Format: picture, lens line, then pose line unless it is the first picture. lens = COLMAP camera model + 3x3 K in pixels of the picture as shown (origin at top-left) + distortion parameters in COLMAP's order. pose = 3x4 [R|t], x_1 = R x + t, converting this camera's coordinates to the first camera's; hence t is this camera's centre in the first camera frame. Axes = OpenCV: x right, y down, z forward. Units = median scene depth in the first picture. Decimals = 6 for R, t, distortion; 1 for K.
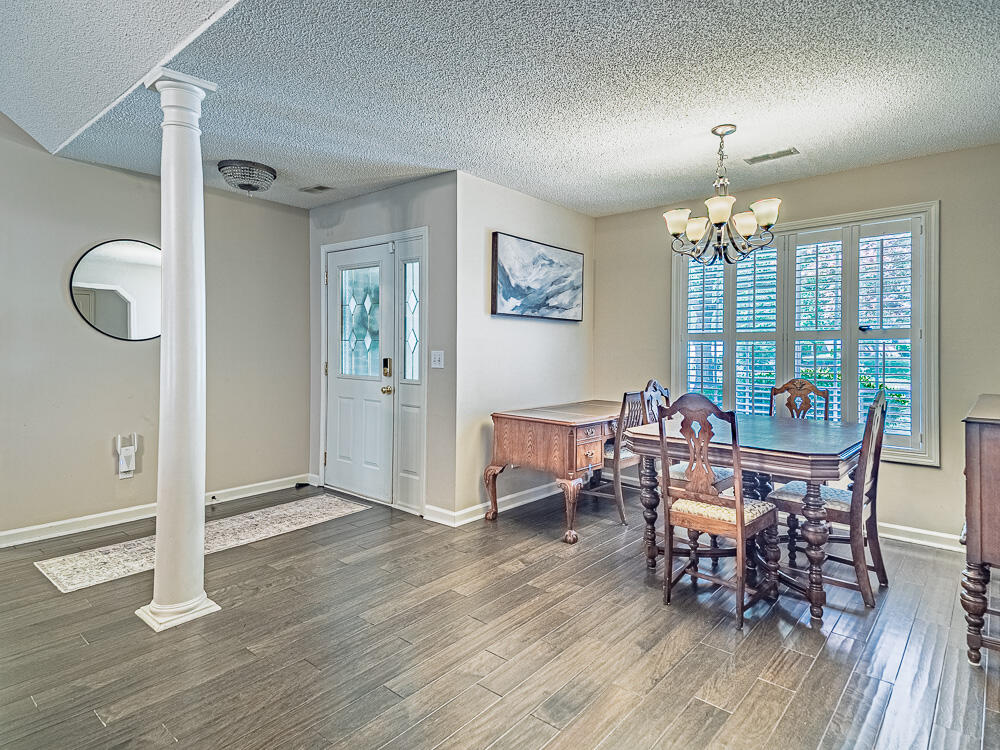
lens RADIAL K [[561.1, 0, 500.0], [0, 561.1, 375.0], [0, 0, 1]] dist [-0.000964, -0.000189]
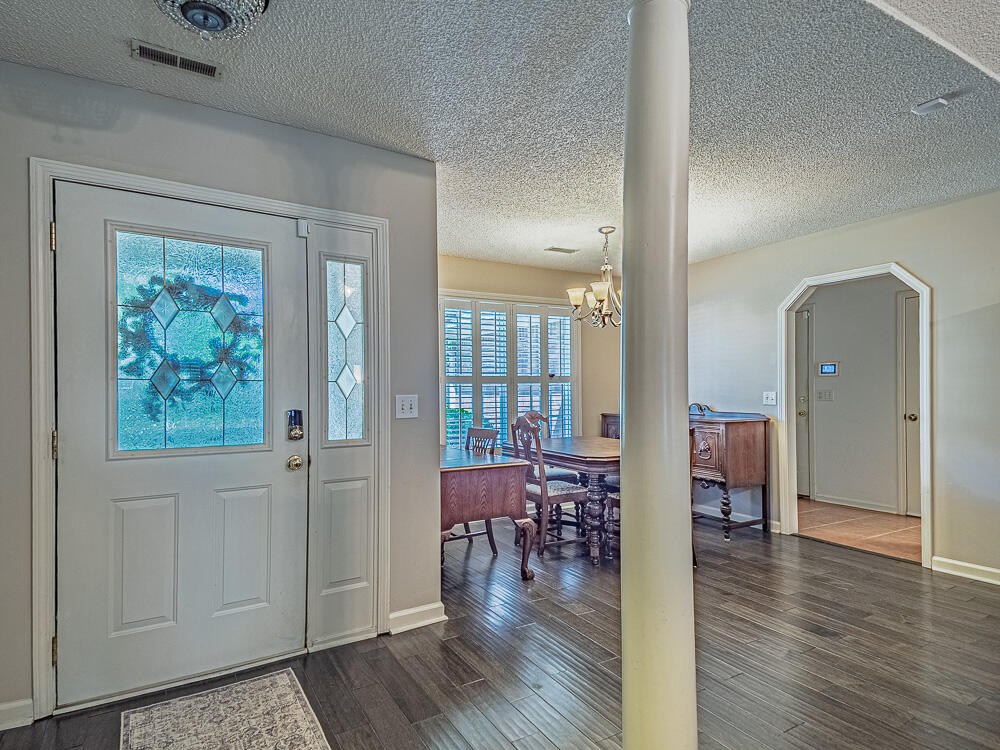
lens RADIAL K [[543.7, 0, 499.6], [0, 543.7, 404.2], [0, 0, 1]] dist [-0.000158, -0.000193]
pose [[0.310858, -0.031463, 0.949935, -0.699196], [0.055104, 0.998367, 0.015035, -0.032484], [-0.948858, 0.047671, 0.312085, 0.622981]]
